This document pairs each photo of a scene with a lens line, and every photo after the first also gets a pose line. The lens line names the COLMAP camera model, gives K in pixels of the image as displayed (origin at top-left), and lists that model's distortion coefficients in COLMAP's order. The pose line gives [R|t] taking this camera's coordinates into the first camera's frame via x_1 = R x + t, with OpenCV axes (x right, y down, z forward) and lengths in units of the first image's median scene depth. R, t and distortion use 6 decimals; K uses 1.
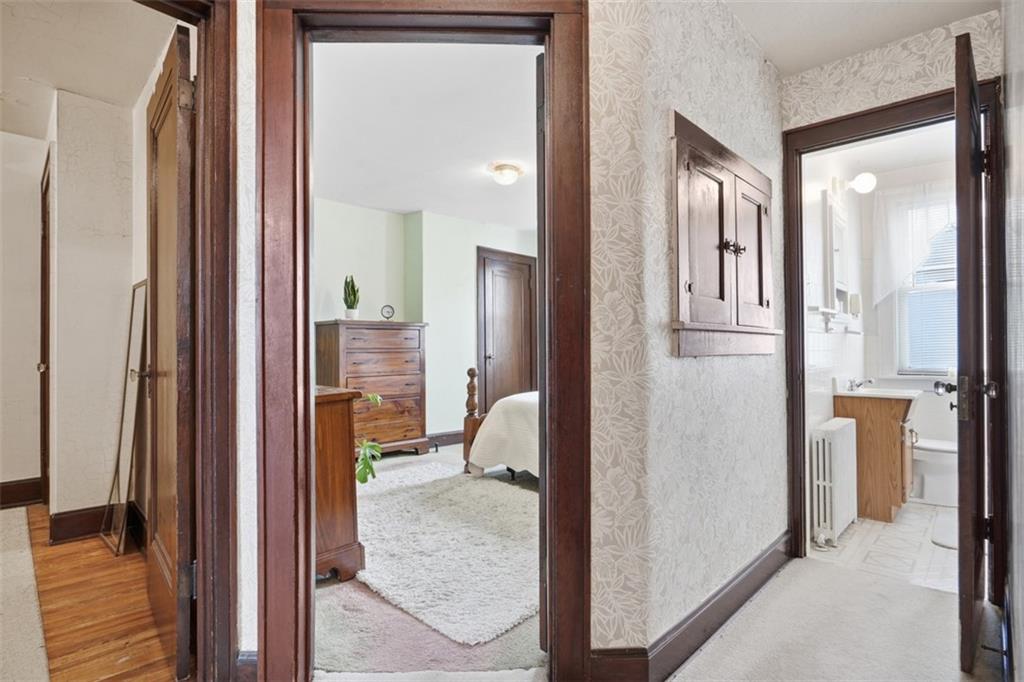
lens RADIAL K [[559.1, 0, 512.0], [0, 559.1, 341.0], [0, 0, 1]] dist [-0.004231, -0.000699]
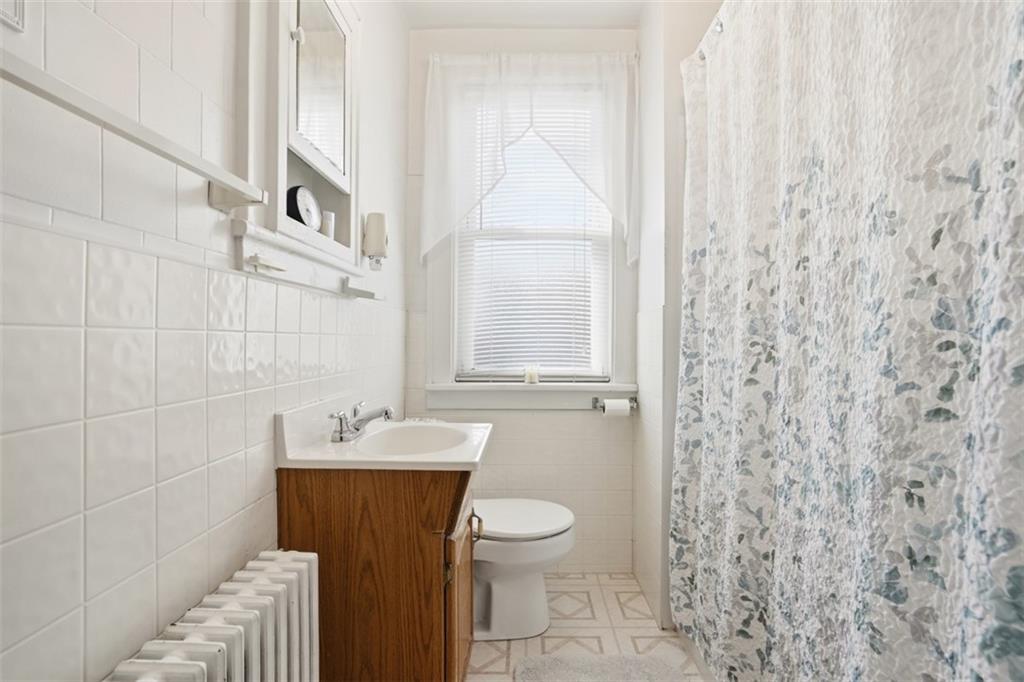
lens RADIAL K [[486.6, 0, 512.0], [0, 486.6, 341.0], [0, 0, 1]] dist [-0.058638, 0.031631]
pose [[0.777107, 0.006476, 0.629335, 0.504572], [-0.016171, 0.999822, 0.009681, 0.016307], [-0.629161, -0.017700, 0.777074, 0.691008]]
